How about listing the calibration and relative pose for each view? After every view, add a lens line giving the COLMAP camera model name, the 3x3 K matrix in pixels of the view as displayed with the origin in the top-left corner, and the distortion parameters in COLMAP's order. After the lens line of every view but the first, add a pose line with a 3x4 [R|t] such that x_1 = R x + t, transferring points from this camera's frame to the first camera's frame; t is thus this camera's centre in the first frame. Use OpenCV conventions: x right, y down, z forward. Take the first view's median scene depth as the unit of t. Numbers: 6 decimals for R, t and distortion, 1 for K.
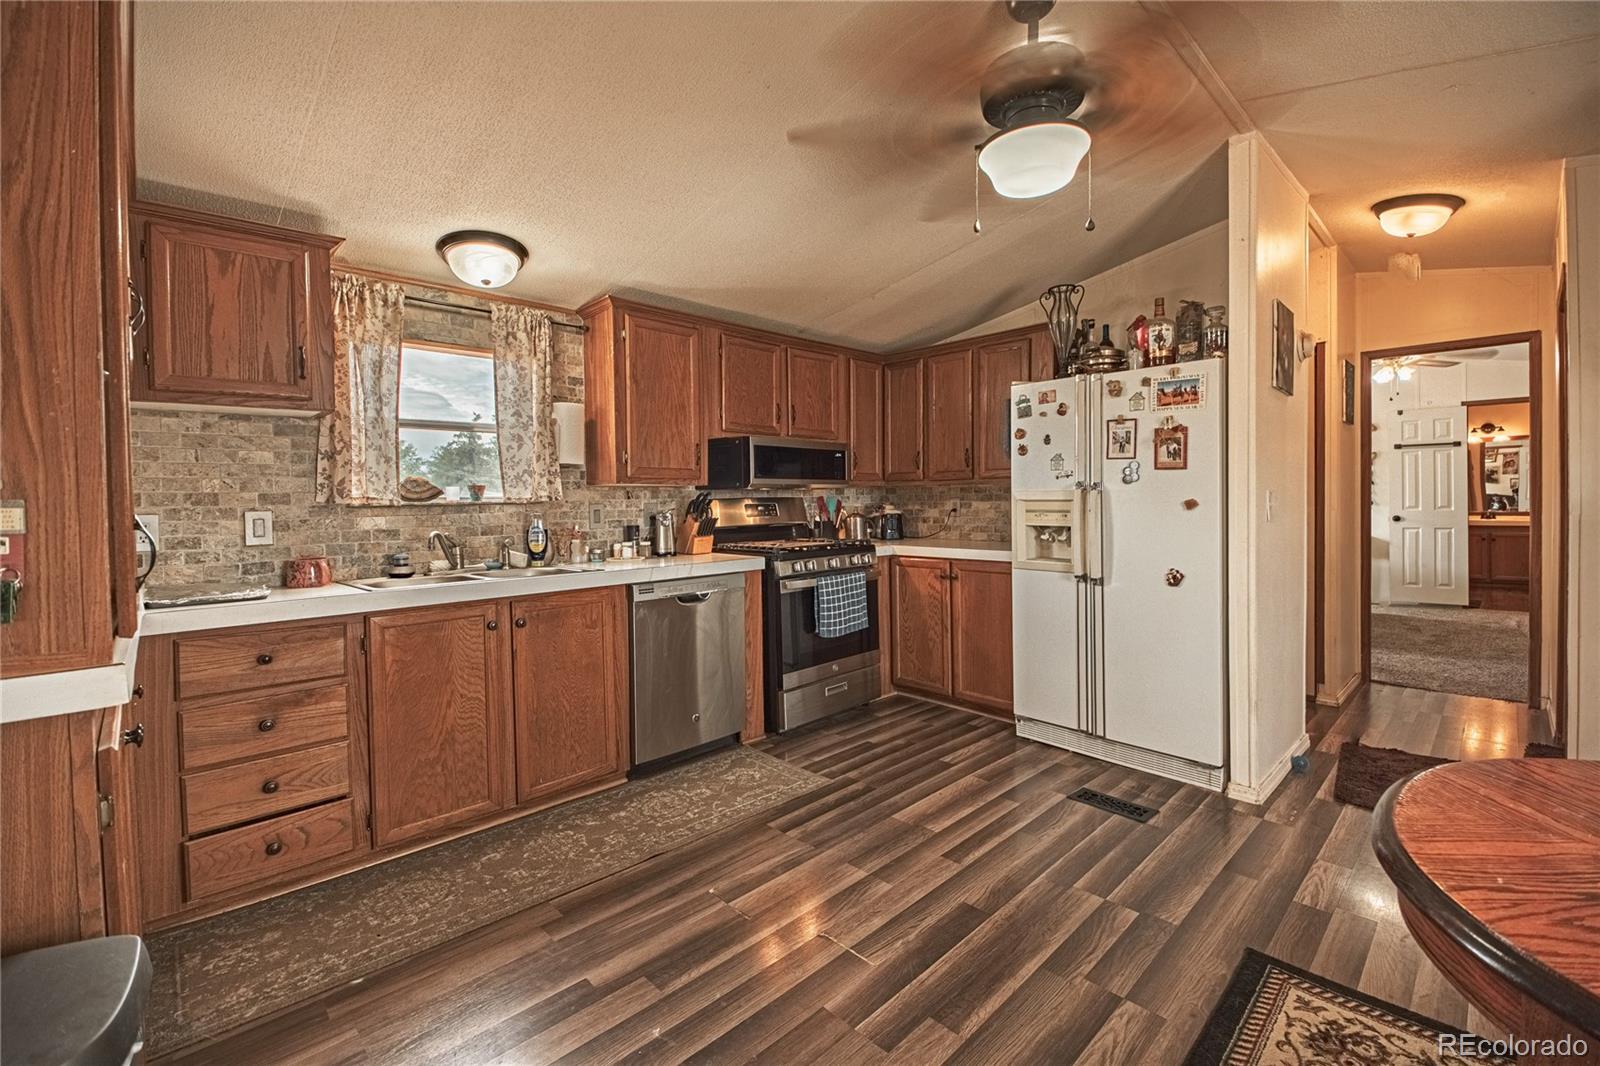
lens RADIAL K [[710.6, 0, 825.8], [0, 710.6, 513.9], [0, 0, 1]] dist [-0.000285, -0.001517]
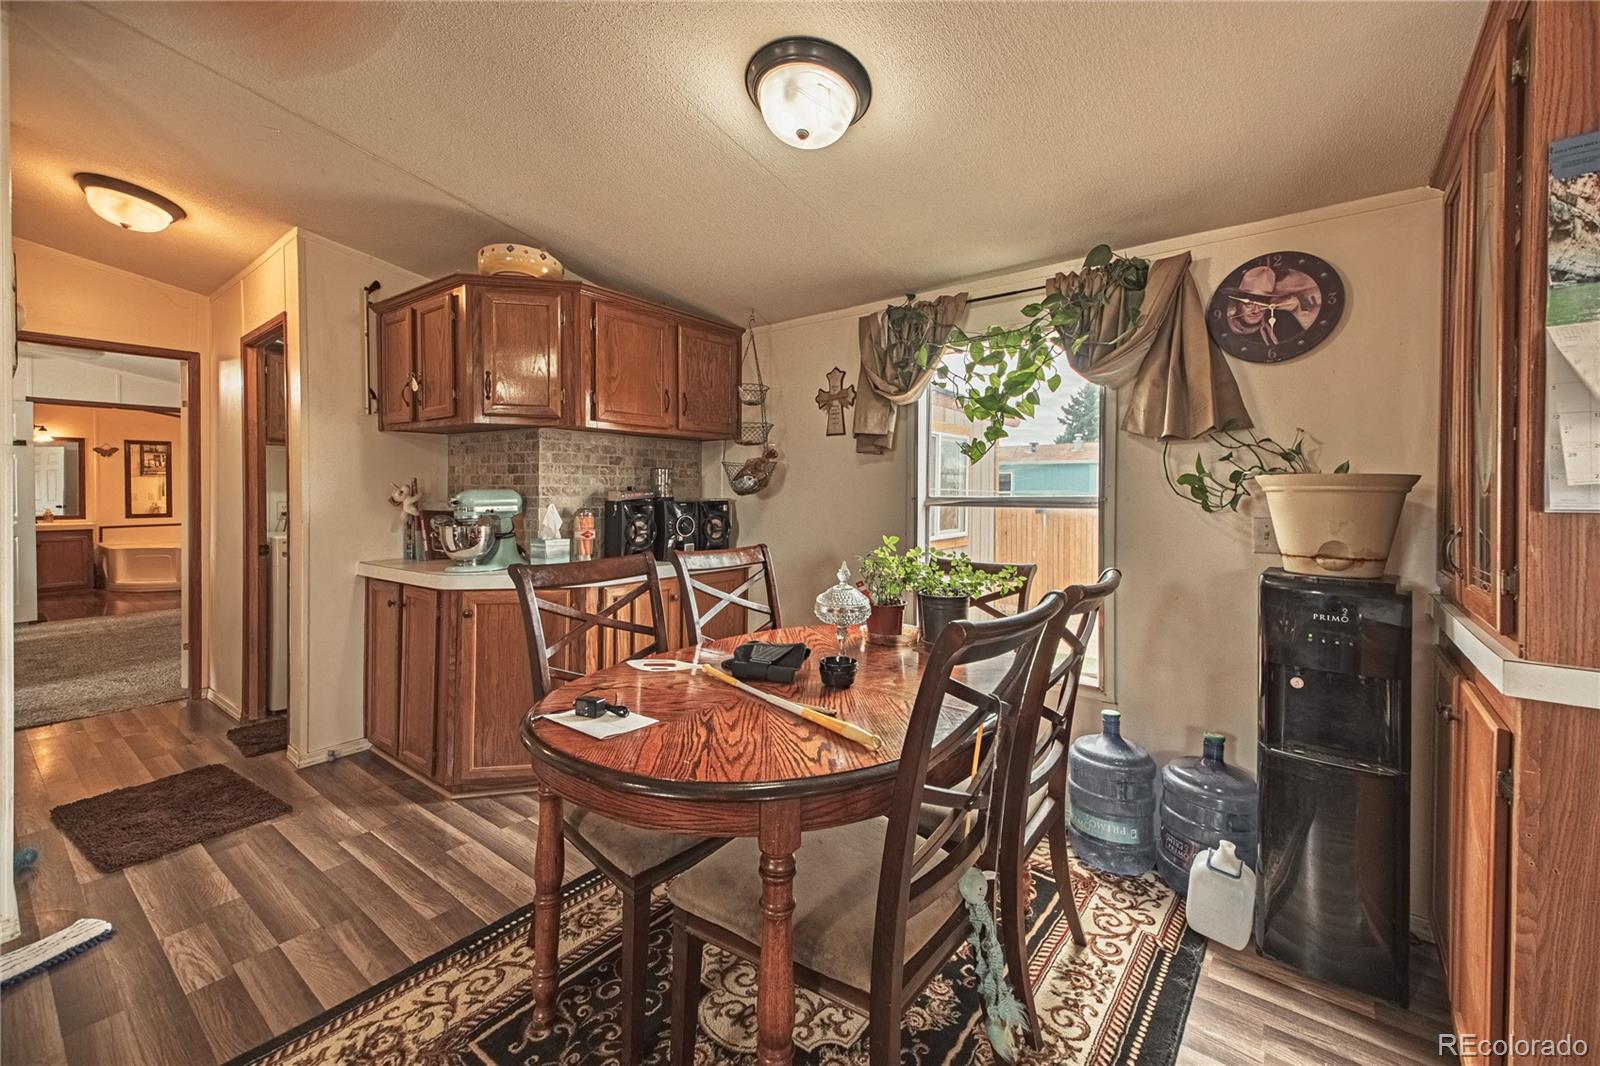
lens RADIAL K [[661.7, 0, 824.6], [0, 661.7, 486.1], [0, 0, 1]] dist [0.000627, -0.000101]
pose [[-0.122951, 0.015123, 0.992297, -0.282642], [0.024026, 0.999636, -0.012257, -0.039382], [-0.992122, 0.022333, -0.123270, 0.416242]]
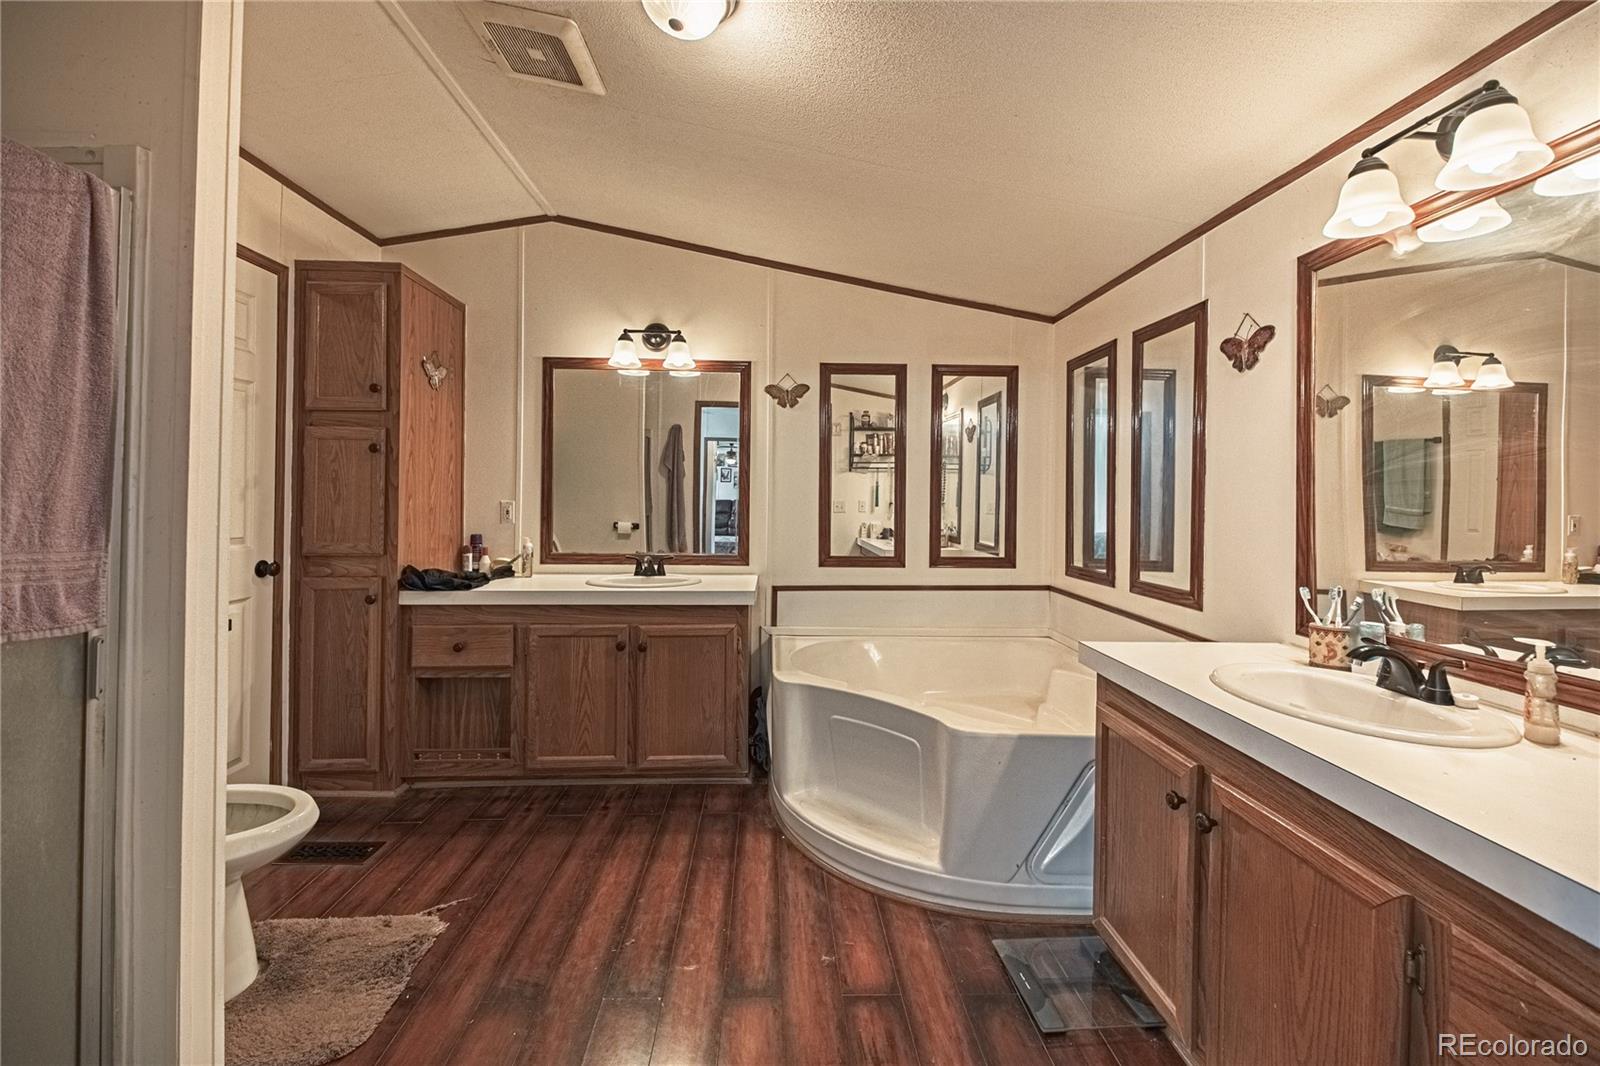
lens RADIAL K [[659.4, 0, 791.2], [0, 659.4, 491.4], [0, 0, 1]] dist [-0.002147, -0.004503]
pose [[0.695402, 0.026945, 0.718115, 4.057840], [-0.009518, 0.999554, -0.028289, -0.152197], [-0.718558, 0.012837, 0.695349, 3.897503]]
